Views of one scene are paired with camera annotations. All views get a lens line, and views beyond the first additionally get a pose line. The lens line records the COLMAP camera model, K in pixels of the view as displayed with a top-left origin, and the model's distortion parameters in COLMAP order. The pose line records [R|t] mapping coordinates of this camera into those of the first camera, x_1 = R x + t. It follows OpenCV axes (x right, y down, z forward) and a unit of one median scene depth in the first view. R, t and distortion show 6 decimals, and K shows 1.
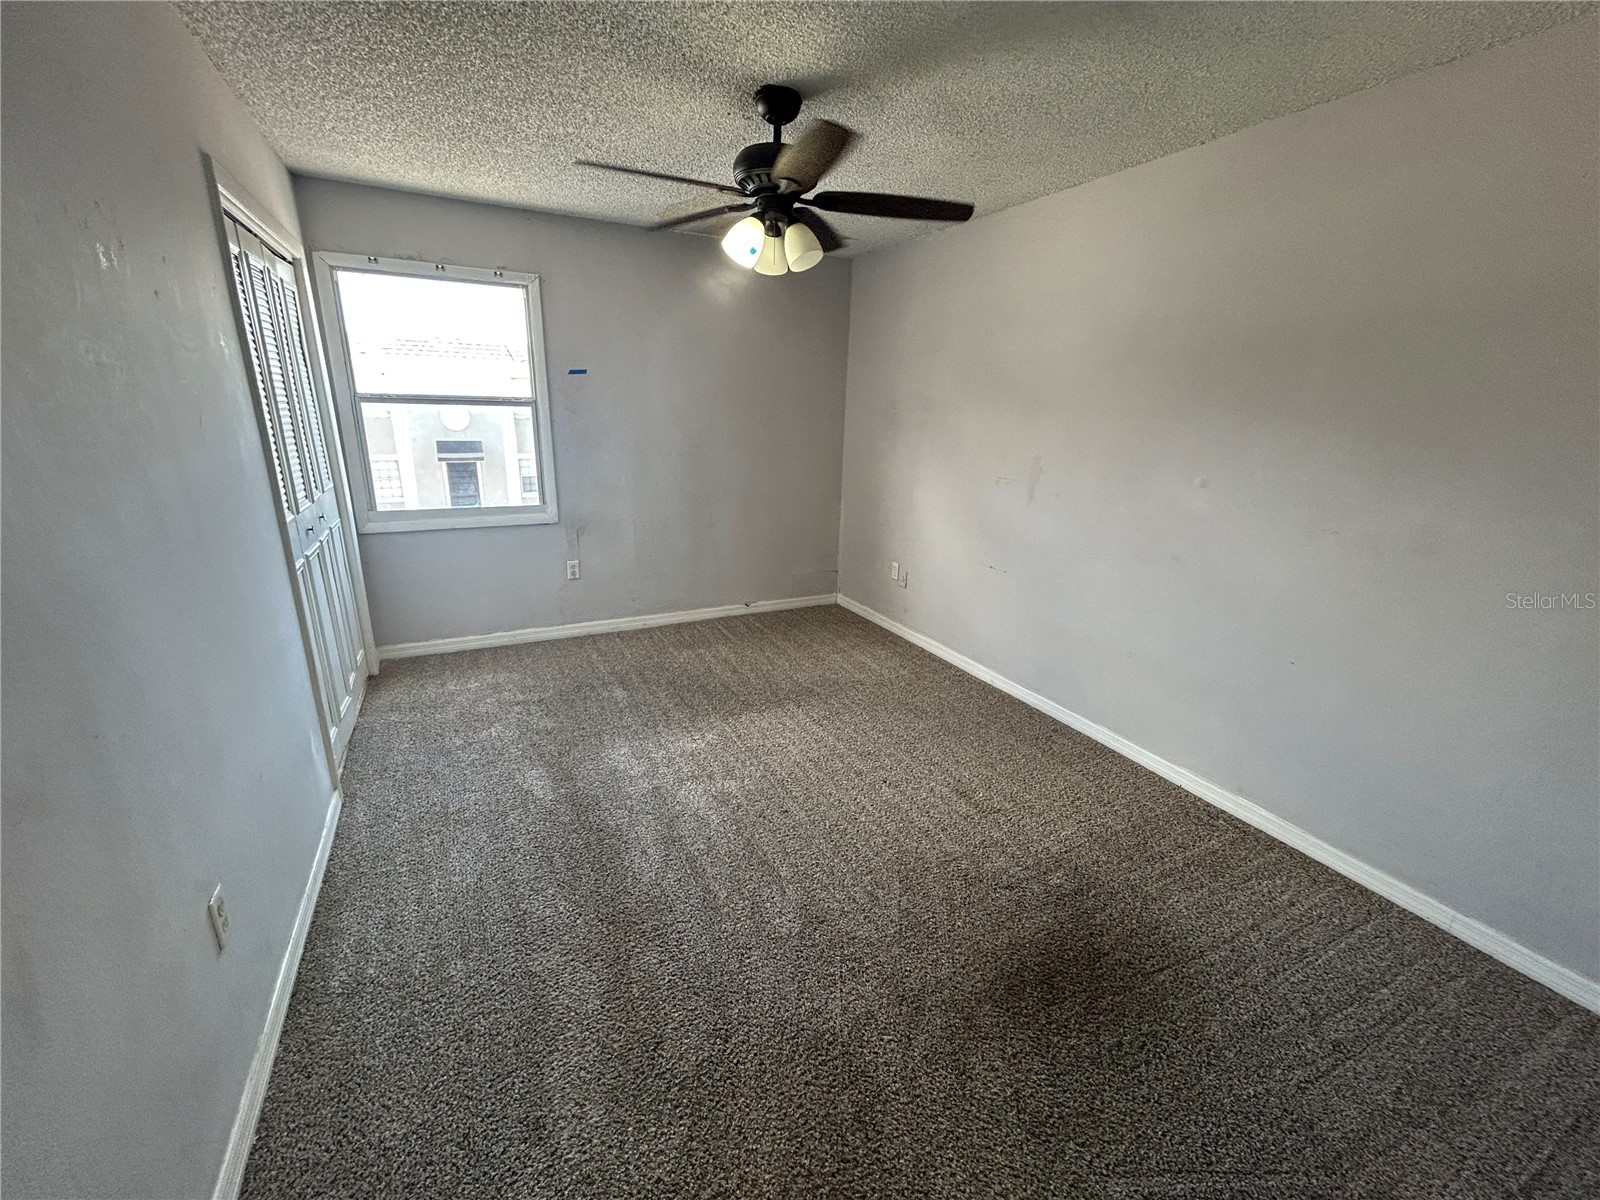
lens RADIAL K [[640.4, 0, 808.2], [0, 640.4, 598.5], [0, 0, 1]] dist [-0.000219, -0.000478]
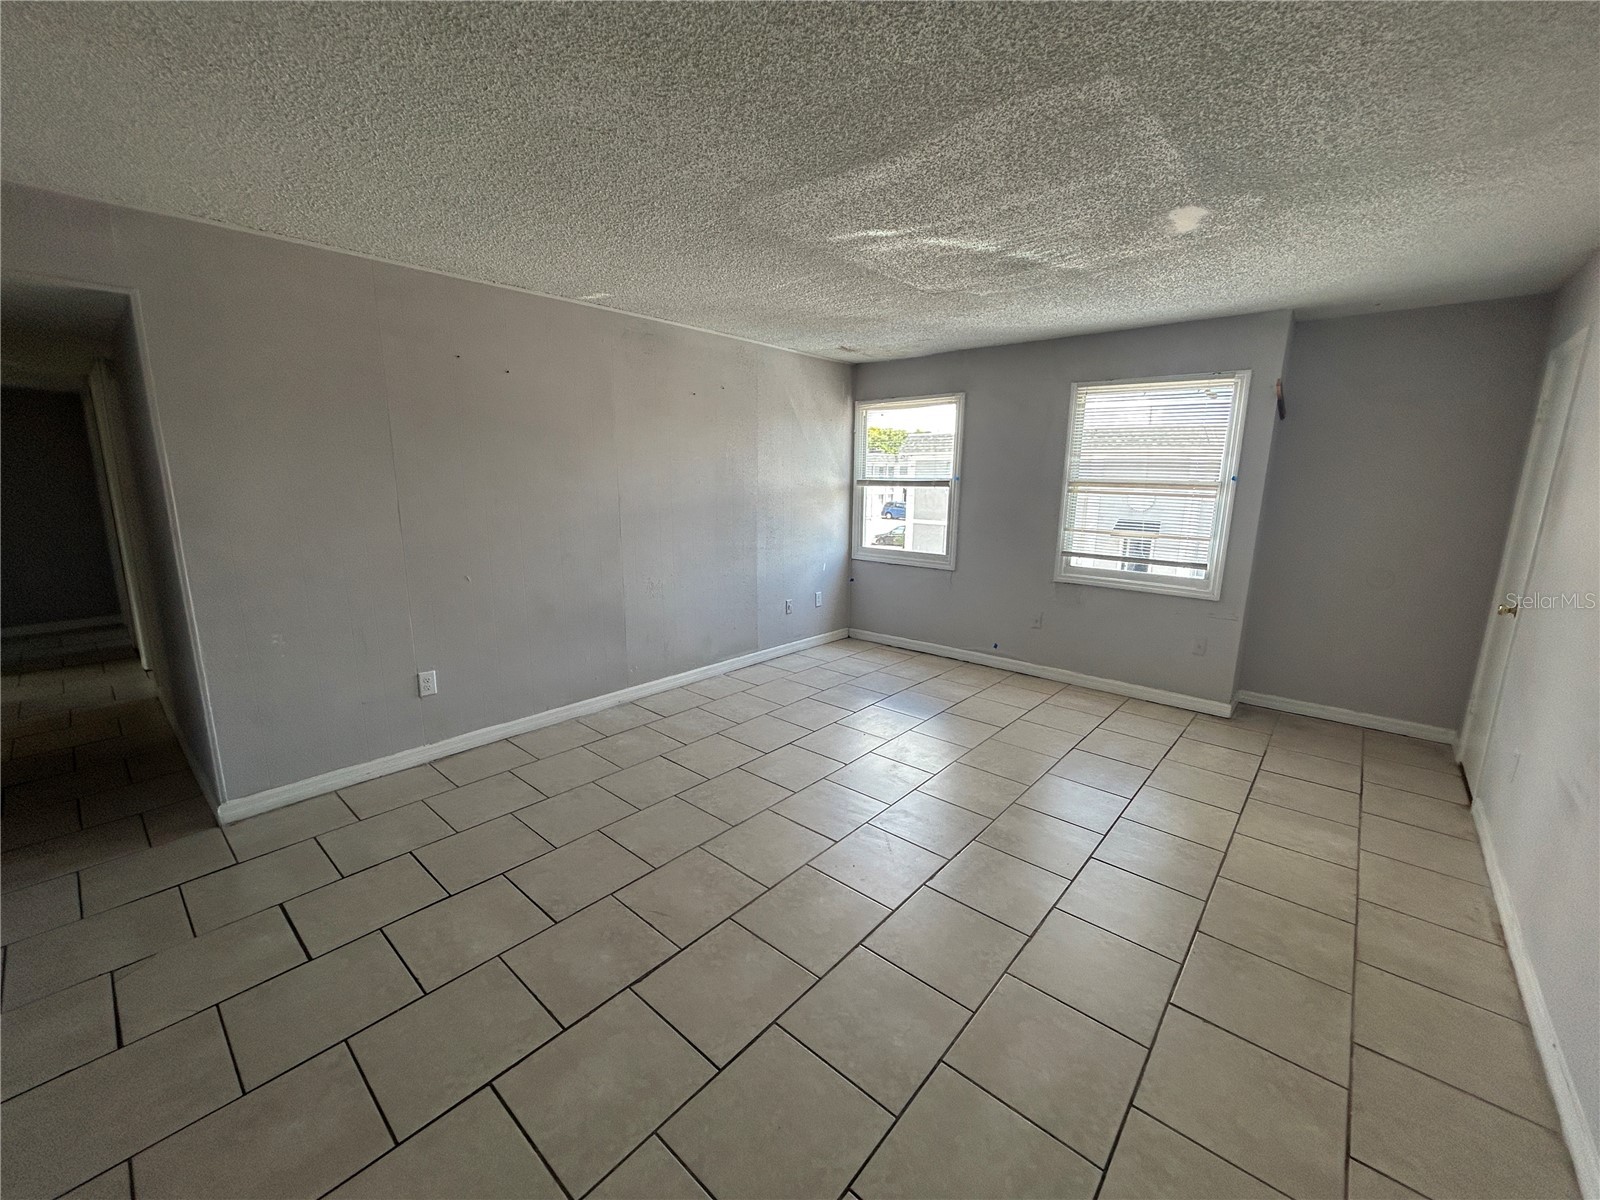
lens RADIAL K [[640.4, 0, 806.4], [0, 640.4, 603.9], [0, 0, 1]] dist [-0.000219, -0.000478]
pose [[0.362548, 0.158548, -0.918380, 0.740389], [-0.270534, 0.960895, 0.059089, -0.046312], [0.891835, 0.227030, 0.391264, 0.220237]]
